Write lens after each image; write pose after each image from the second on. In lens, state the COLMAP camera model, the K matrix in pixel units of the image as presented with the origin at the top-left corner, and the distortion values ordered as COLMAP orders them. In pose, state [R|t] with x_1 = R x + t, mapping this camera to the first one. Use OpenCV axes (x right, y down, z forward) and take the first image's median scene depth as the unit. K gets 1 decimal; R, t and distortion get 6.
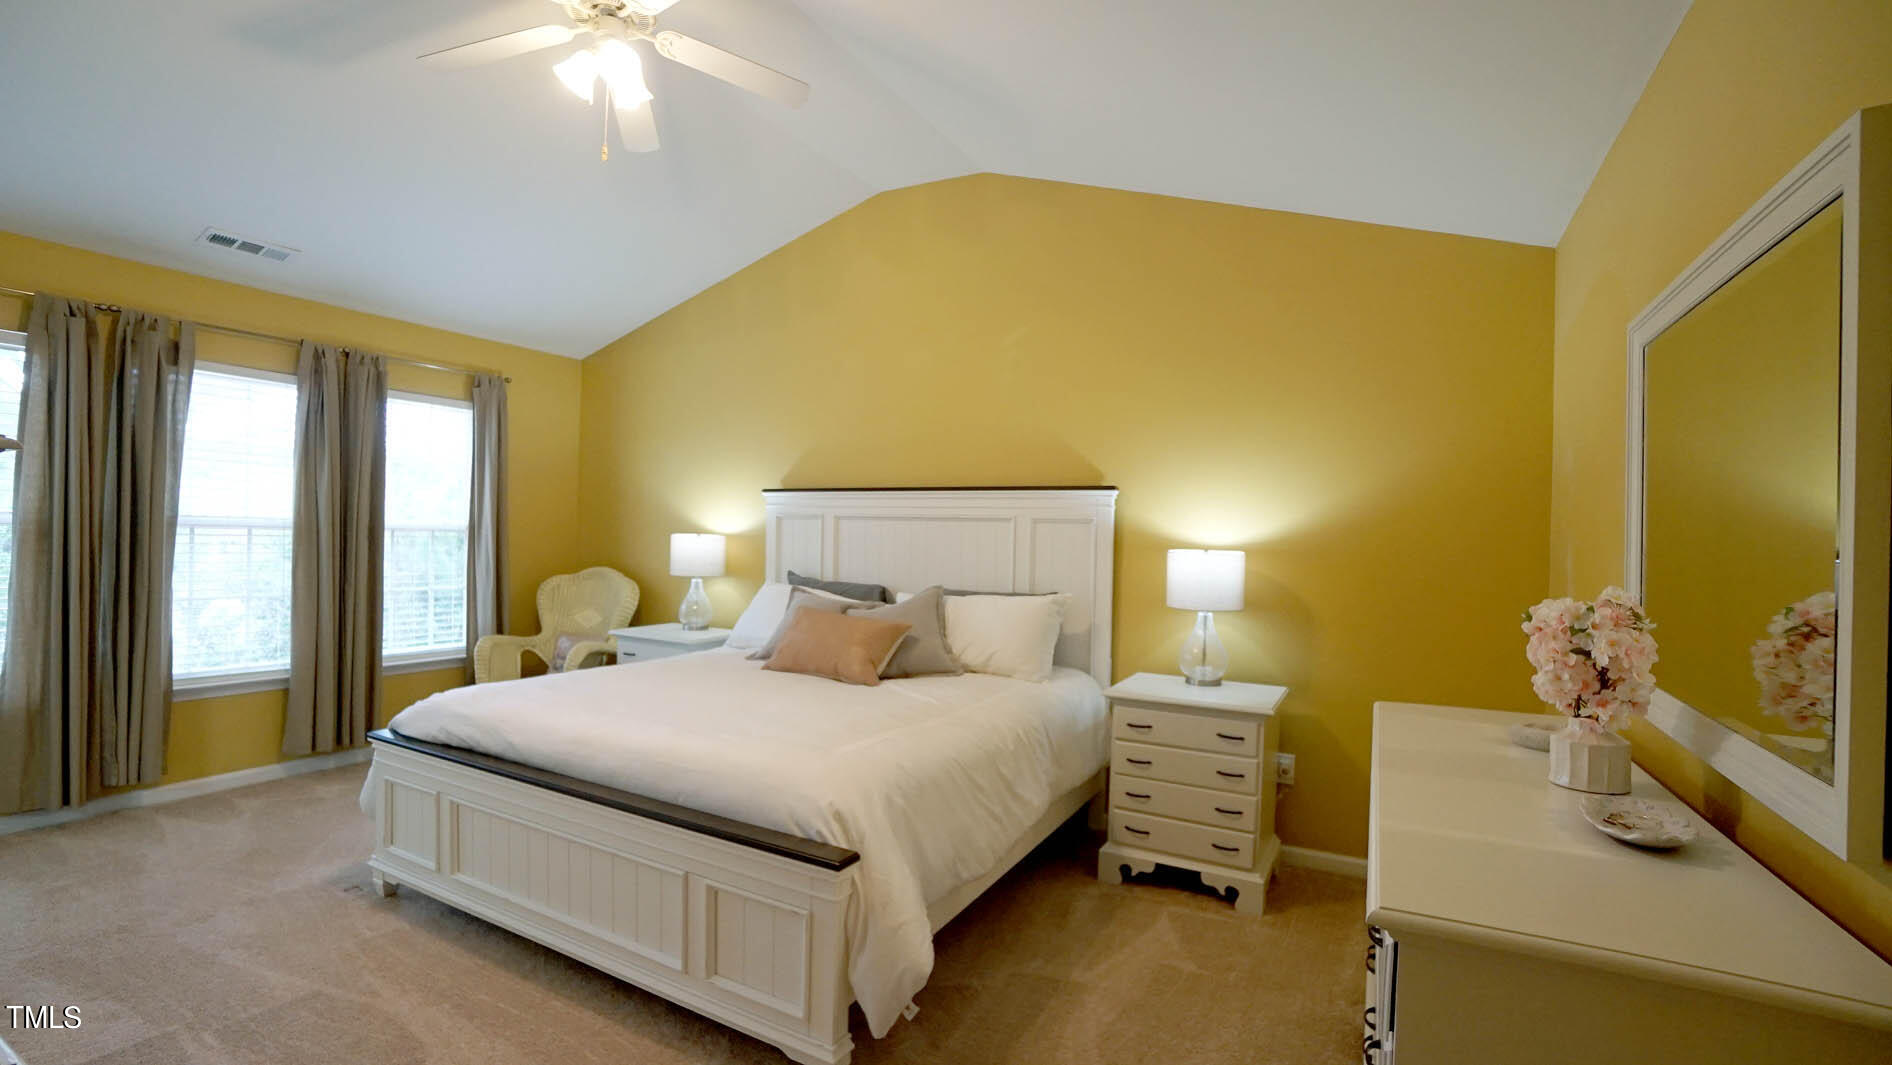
lens RADIAL K [[813.6, 0, 951.2], [0, 813.6, 534.4], [0, 0, 1]] dist [-0.042236, 0.000266]
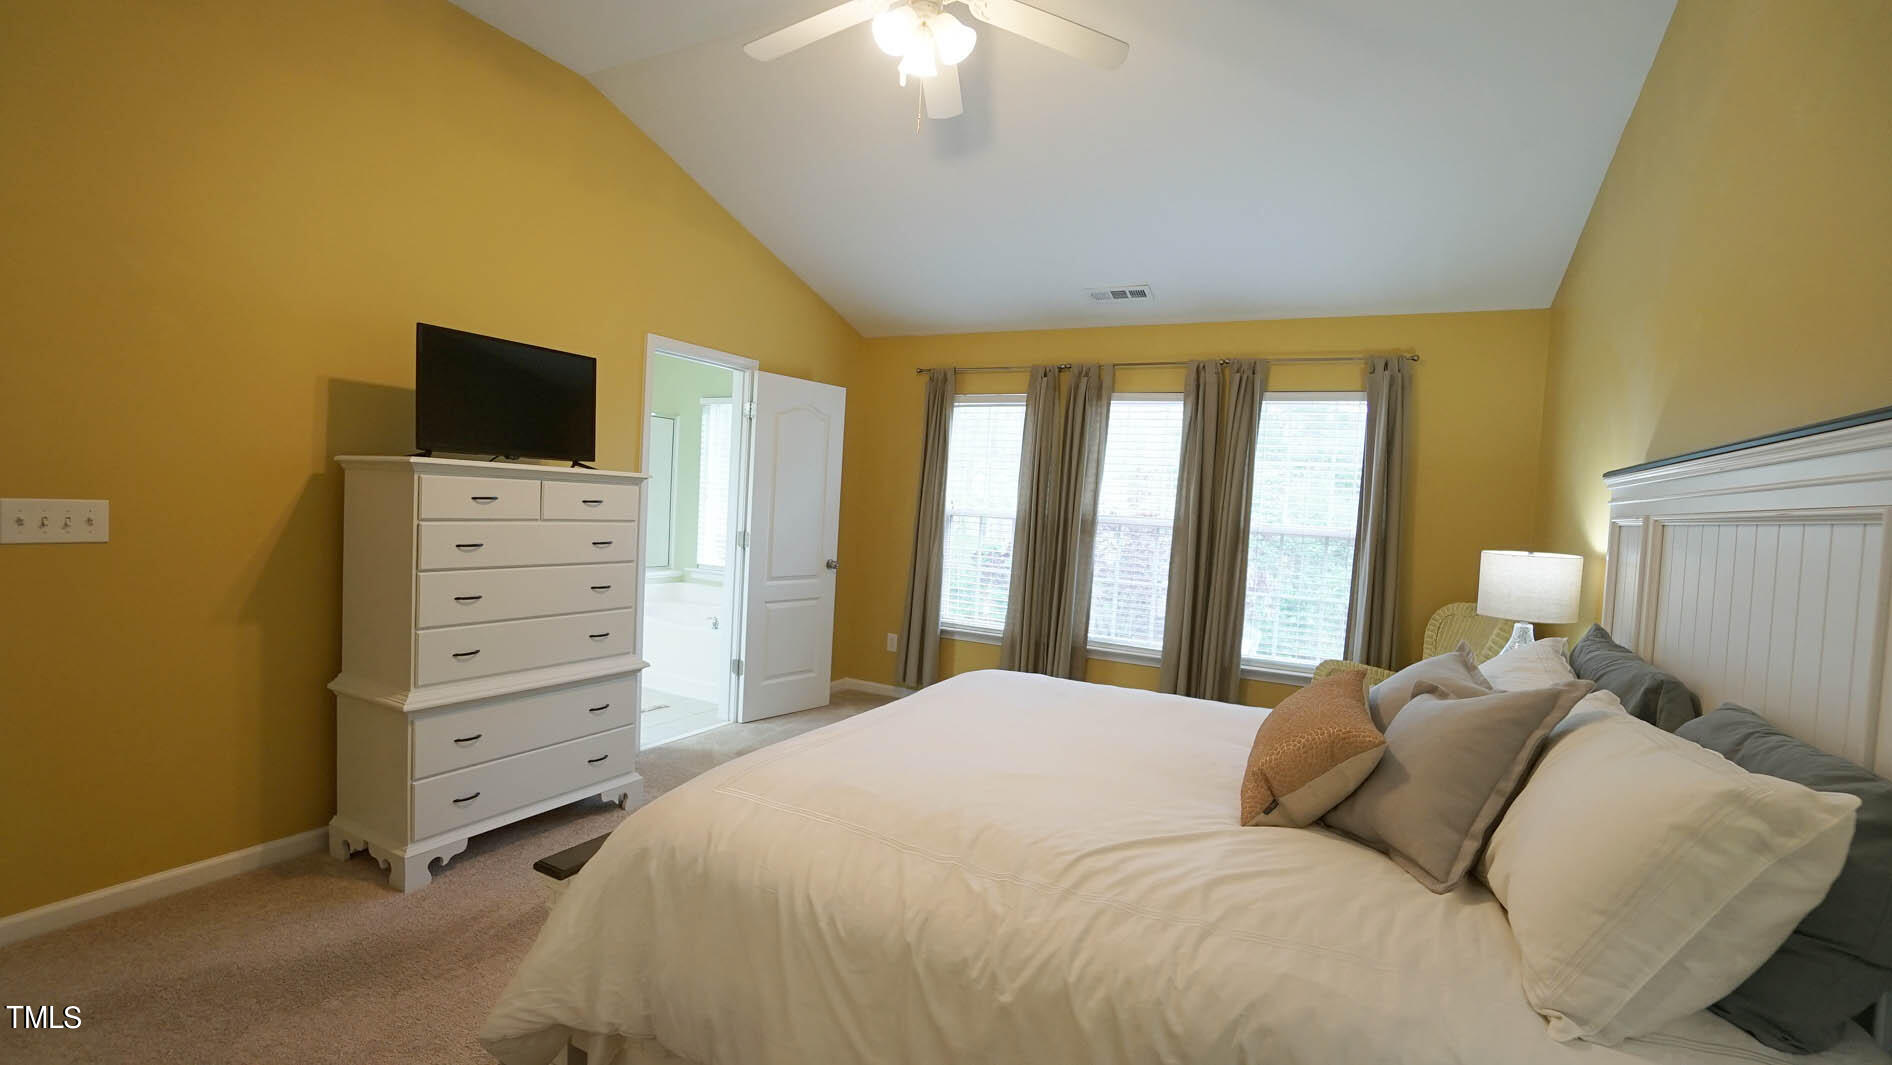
lens RADIAL K [[829.8, 0, 934.1], [0, 829.8, 545.1], [0, 0, 1]] dist [-0.069029, 0.024290]
pose [[0.008237, 0.022234, -0.999719, 0.363584], [-0.053940, 0.998307, 0.021758, 0.009160], [0.998510, 0.053745, 0.009423, 0.678098]]
